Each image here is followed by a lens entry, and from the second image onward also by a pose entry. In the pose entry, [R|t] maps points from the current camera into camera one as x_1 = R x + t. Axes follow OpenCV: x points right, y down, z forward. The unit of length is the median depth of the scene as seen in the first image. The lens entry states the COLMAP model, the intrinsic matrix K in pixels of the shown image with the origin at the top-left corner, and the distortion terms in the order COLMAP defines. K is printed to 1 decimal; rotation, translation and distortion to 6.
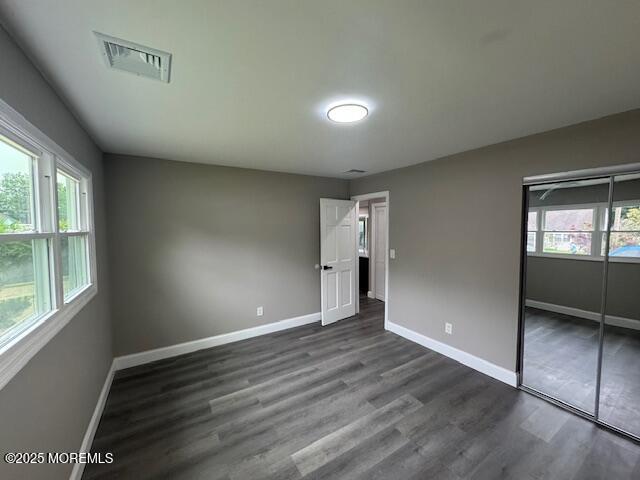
lens RADIAL K [[256.1, 0, 320.8], [0, 256.1, 239.2], [0, 0, 1]] dist [-0.002717, -0.000095]
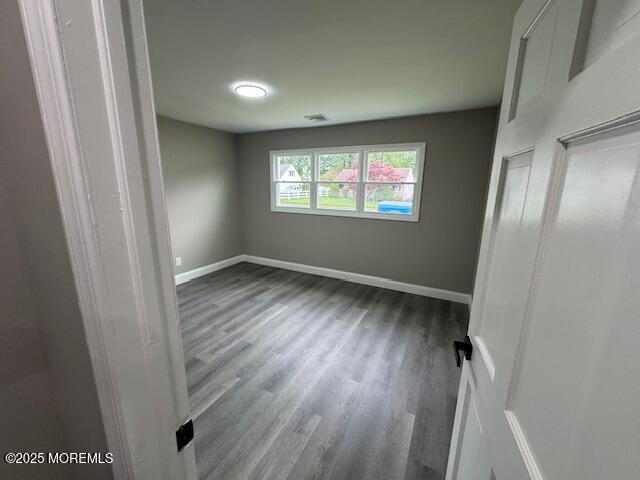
lens RADIAL K [[256.1, 0, 320.4], [0, 256.1, 240.7], [0, 0, 1]] dist [-0.002717, -0.000095]
pose [[-0.860671, 0.106807, -0.497833, 0.443600], [-0.030598, 0.965134, 0.259961, -0.071731], [0.508241, 0.238974, -0.827395, 2.028929]]
